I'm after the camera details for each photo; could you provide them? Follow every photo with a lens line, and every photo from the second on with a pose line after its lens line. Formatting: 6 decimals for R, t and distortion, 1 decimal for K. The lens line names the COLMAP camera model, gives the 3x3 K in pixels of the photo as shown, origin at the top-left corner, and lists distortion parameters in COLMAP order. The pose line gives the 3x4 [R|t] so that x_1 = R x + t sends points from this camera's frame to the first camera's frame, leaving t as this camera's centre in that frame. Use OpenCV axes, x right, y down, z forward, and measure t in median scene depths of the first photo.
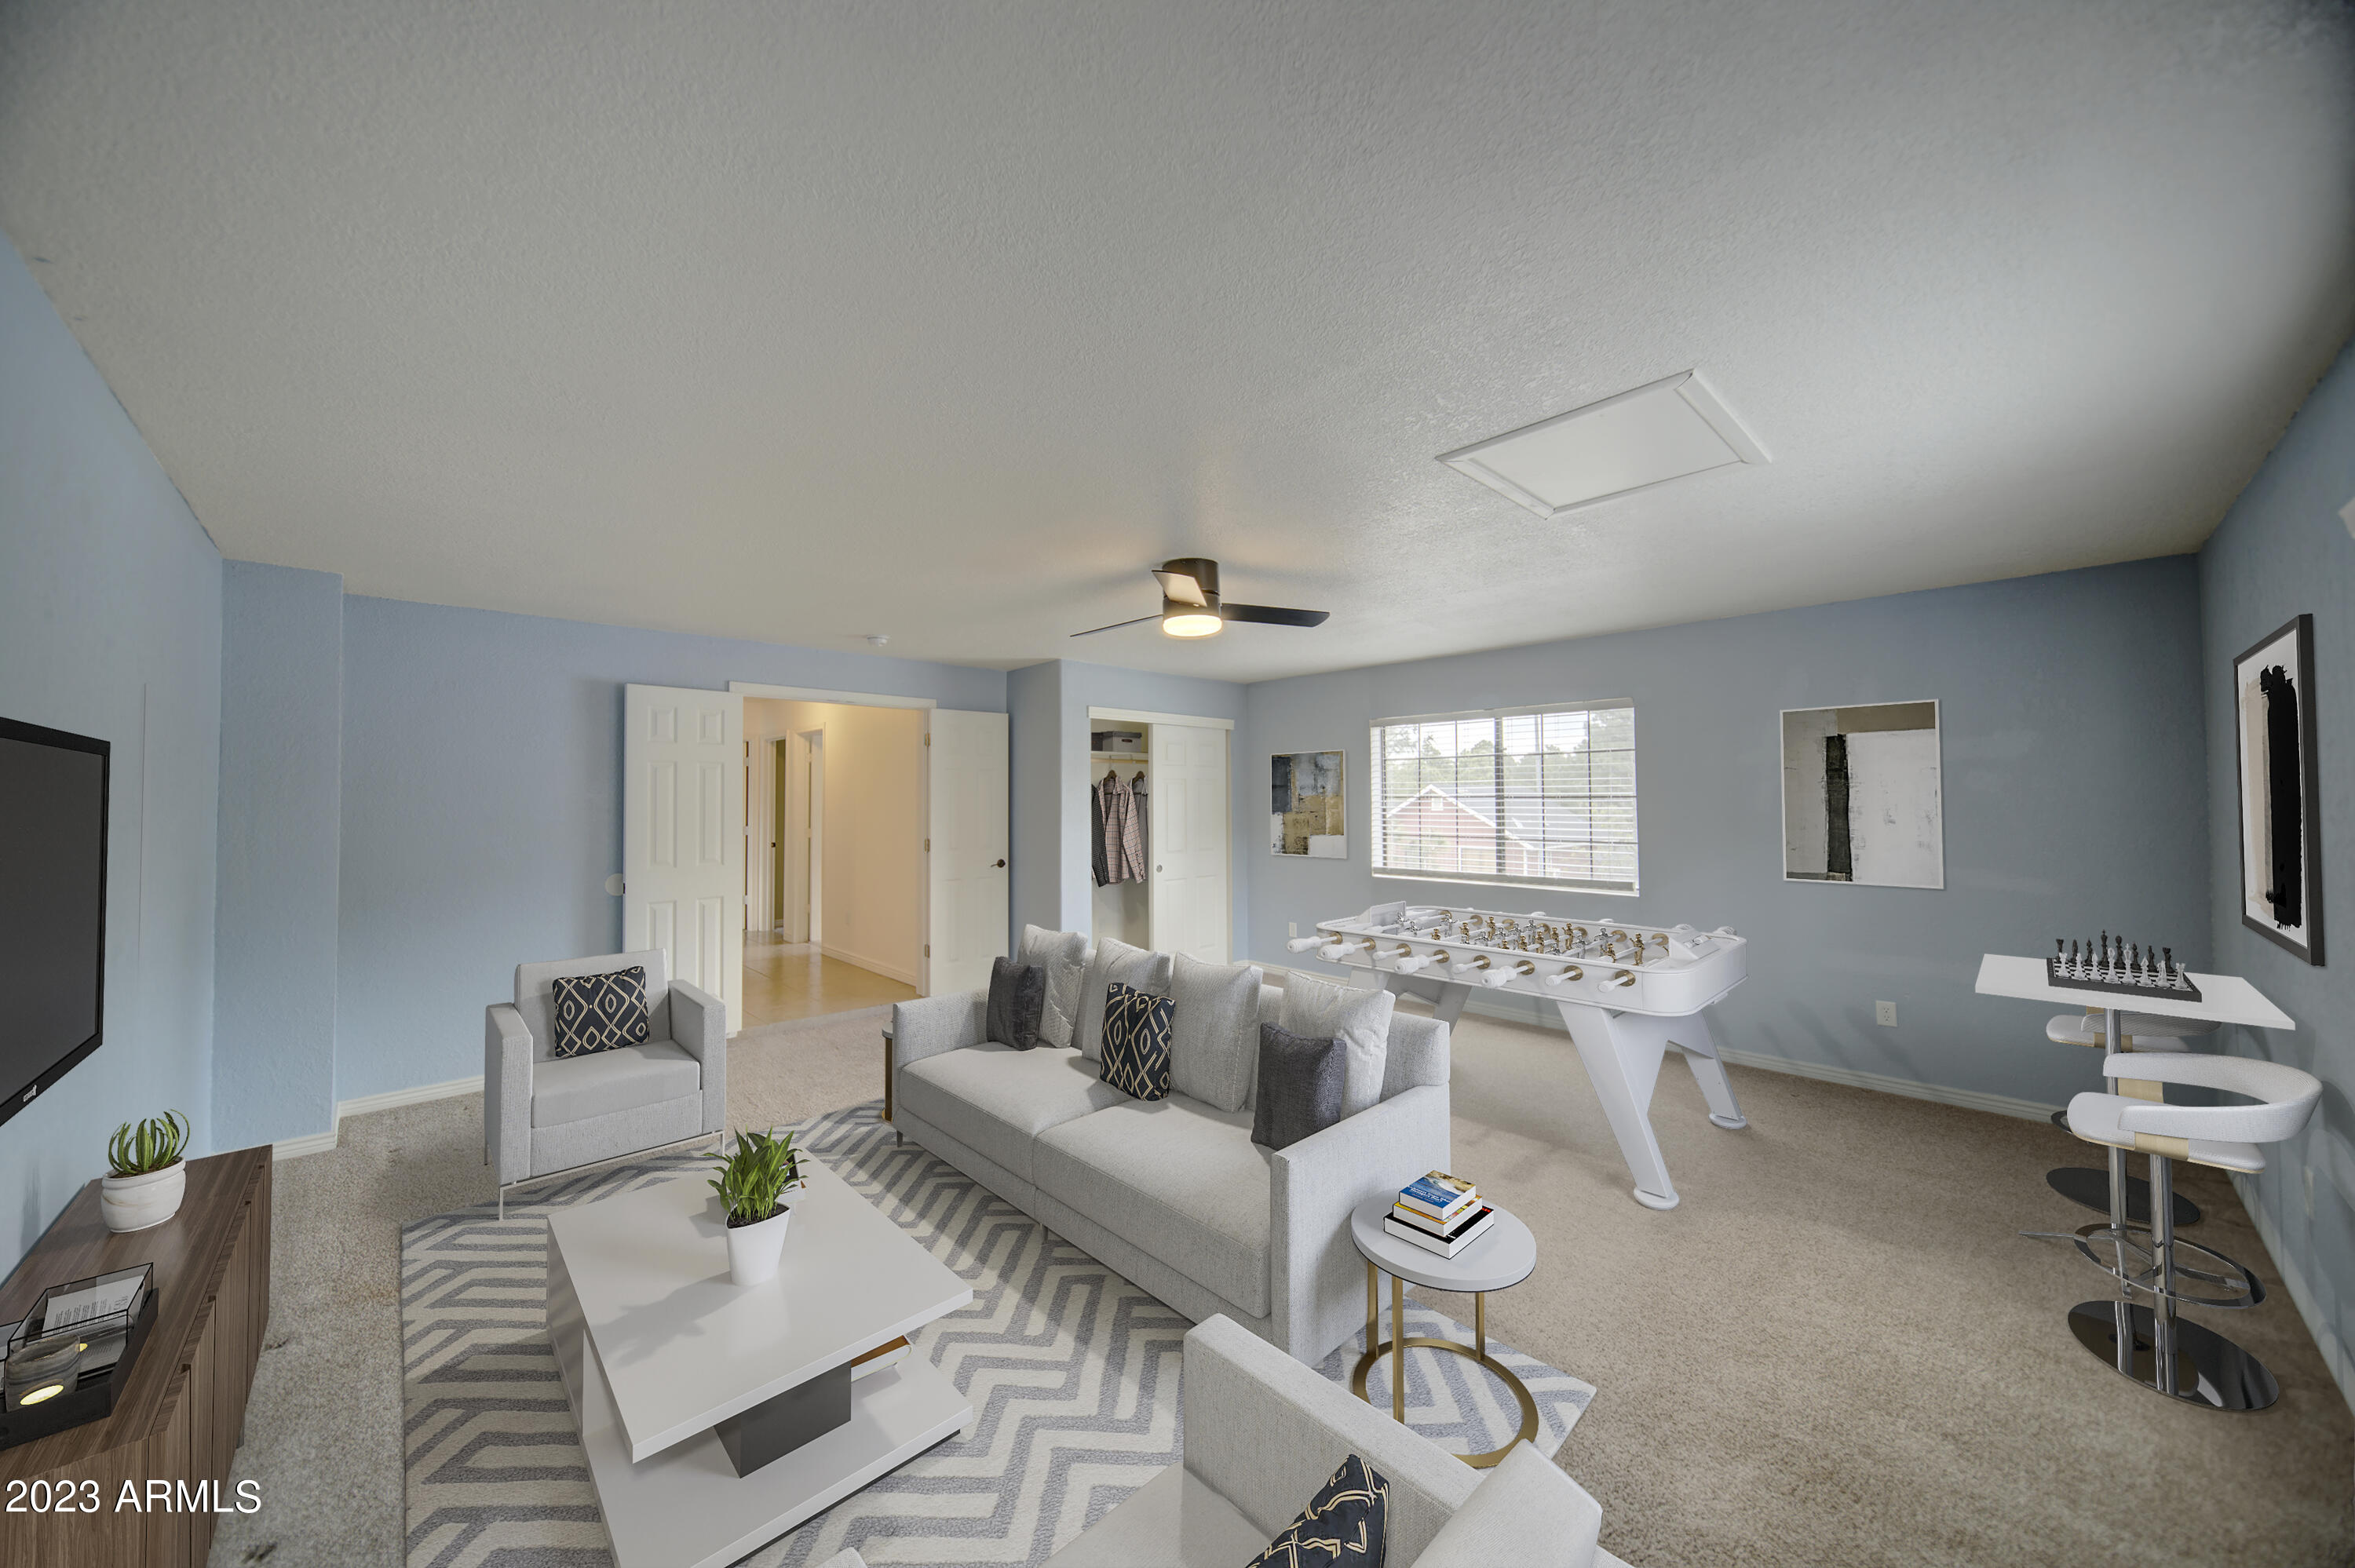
lens RADIAL K [[818.6, 0, 1180.5], [0, 818.6, 789.4], [0, 0, 1]] dist [-0.001839, -0.000501]
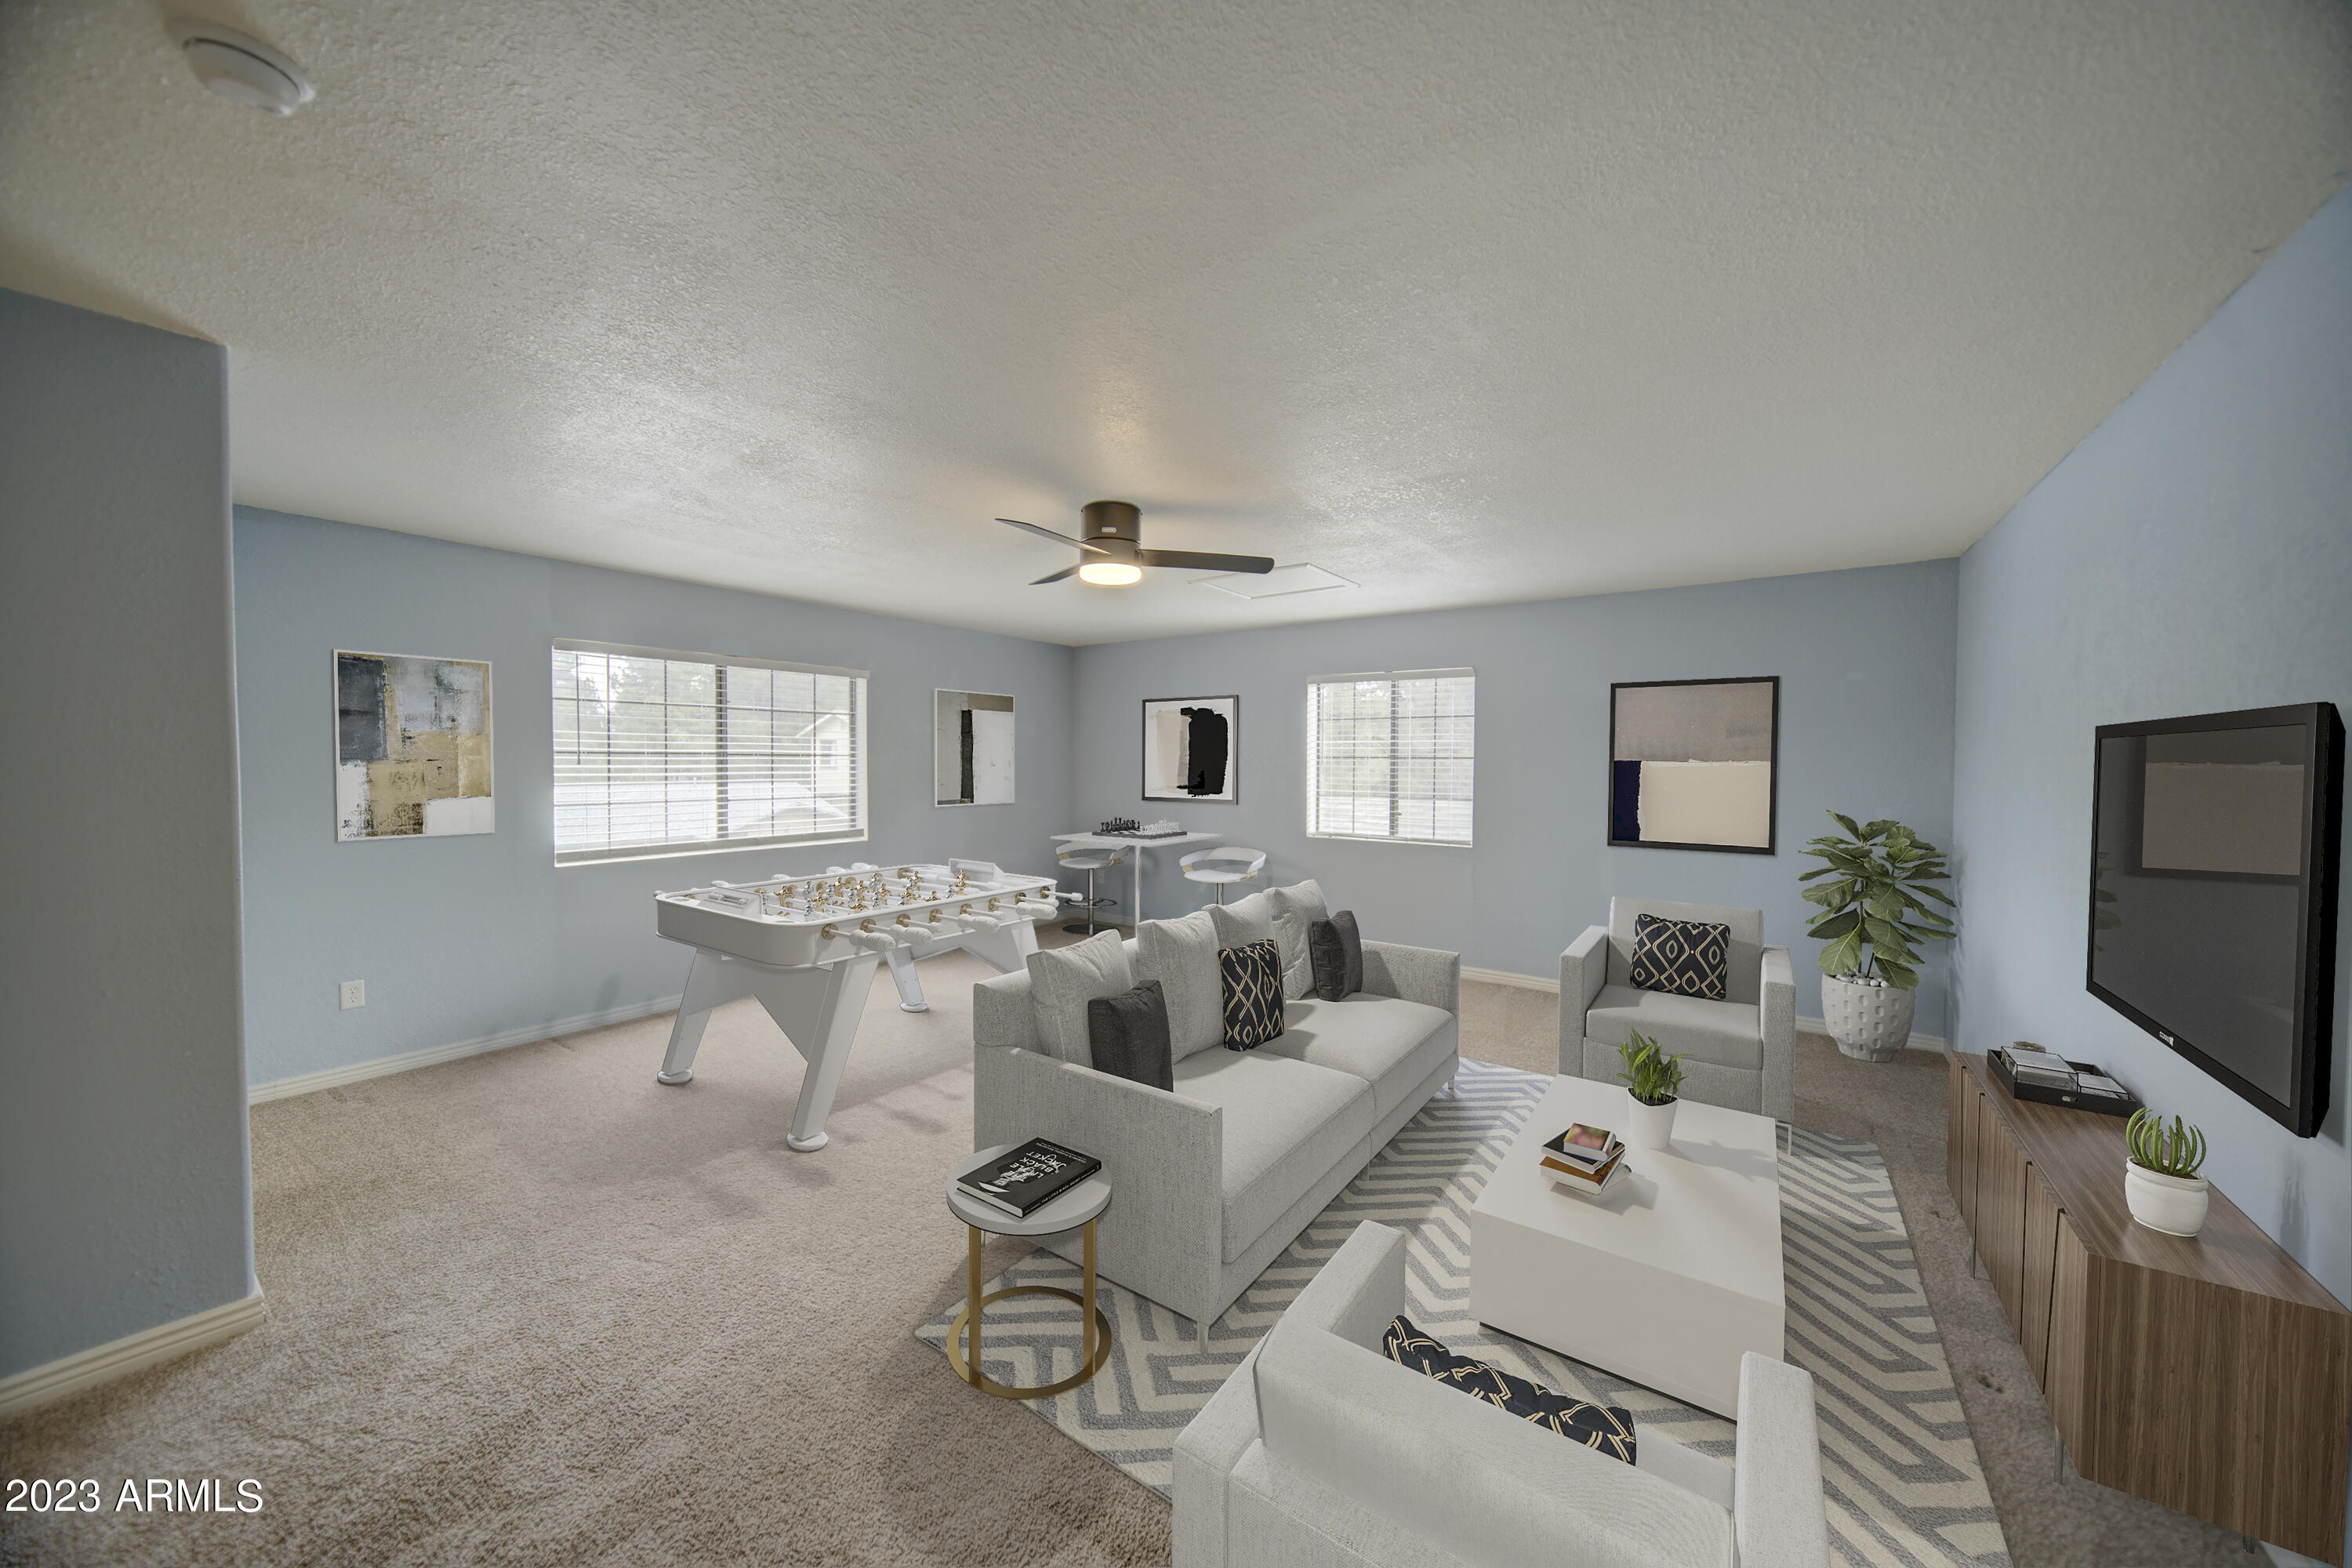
lens RADIAL K [[817.6, 0, 1188.8], [0, 817.6, 782.4], [0, 0, 1]] dist [-0.001839, -0.000501]
pose [[-0.201646, -0.028325, 0.979049, -0.528551], [-0.026376, 0.999376, 0.023481, 0.015554], [-0.979103, -0.021088, -0.202267, 0.590788]]
